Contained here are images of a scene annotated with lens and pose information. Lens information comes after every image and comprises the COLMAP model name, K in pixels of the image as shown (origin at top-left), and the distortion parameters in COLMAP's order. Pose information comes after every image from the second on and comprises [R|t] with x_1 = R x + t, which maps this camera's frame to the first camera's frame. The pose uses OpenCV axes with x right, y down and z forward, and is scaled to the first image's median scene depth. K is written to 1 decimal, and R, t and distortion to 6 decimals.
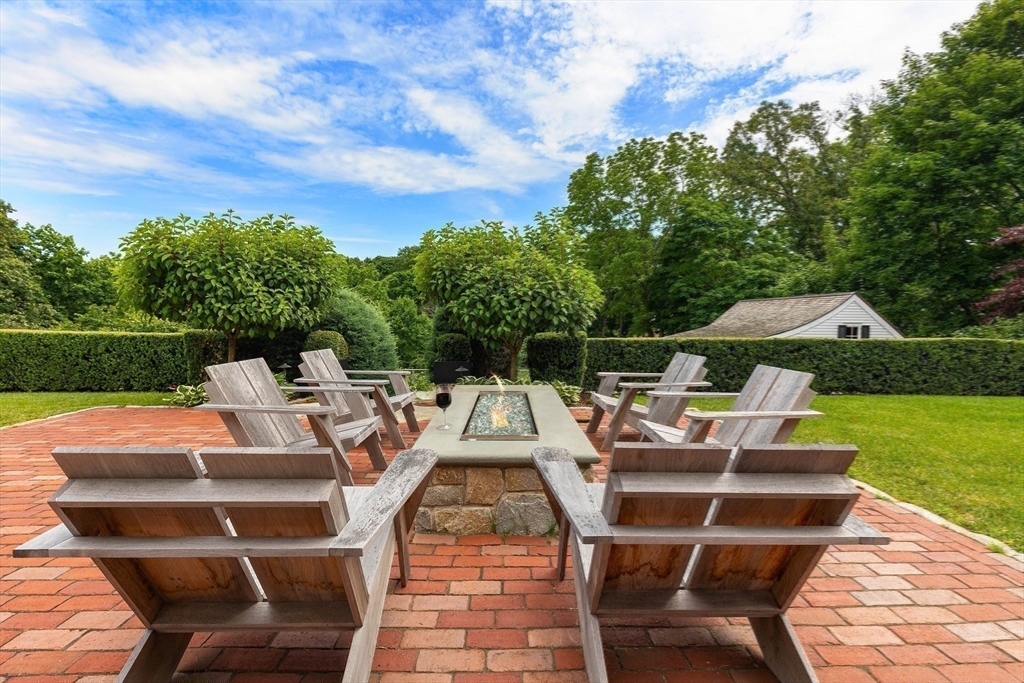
lens RADIAL K [[464.1, 0, 512.0], [0, 464.1, 341.5], [0, 0, 1]] dist [-0.001050, -0.000039]
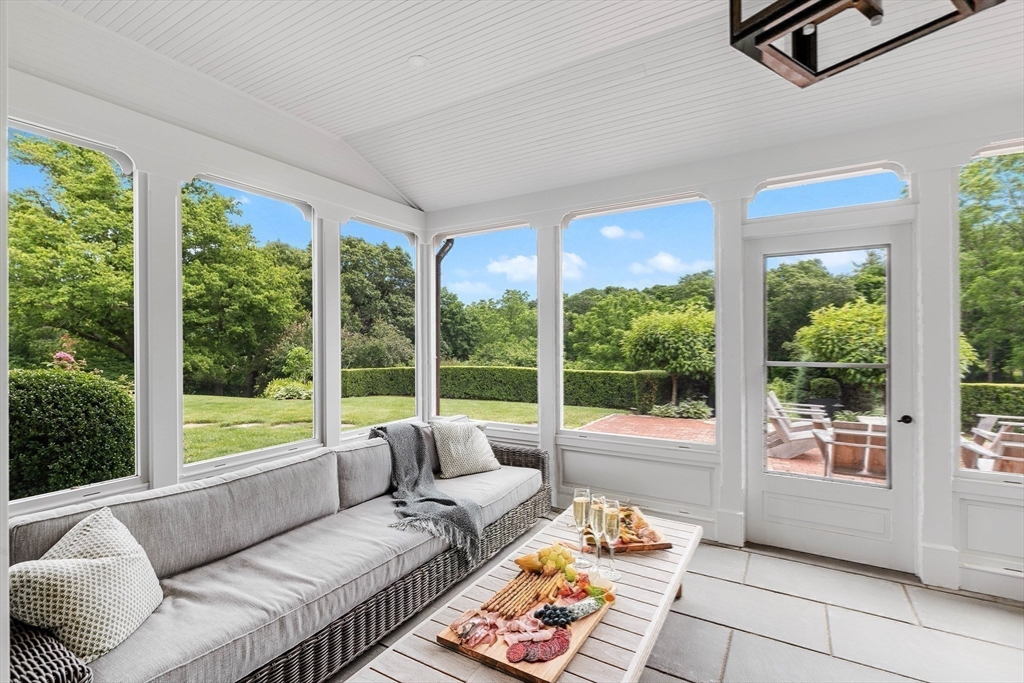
lens RADIAL K [[464.1, 0, 512.0], [0, 464.1, 341.5], [0, 0, 1]] dist [-0.001050, -0.000039]
pose [[0.842171, -0.012999, -0.539054, -0.214103], [-0.018136, 0.998461, -0.052411, -0.047674], [0.538906, 0.053915, 0.840639, -0.849942]]
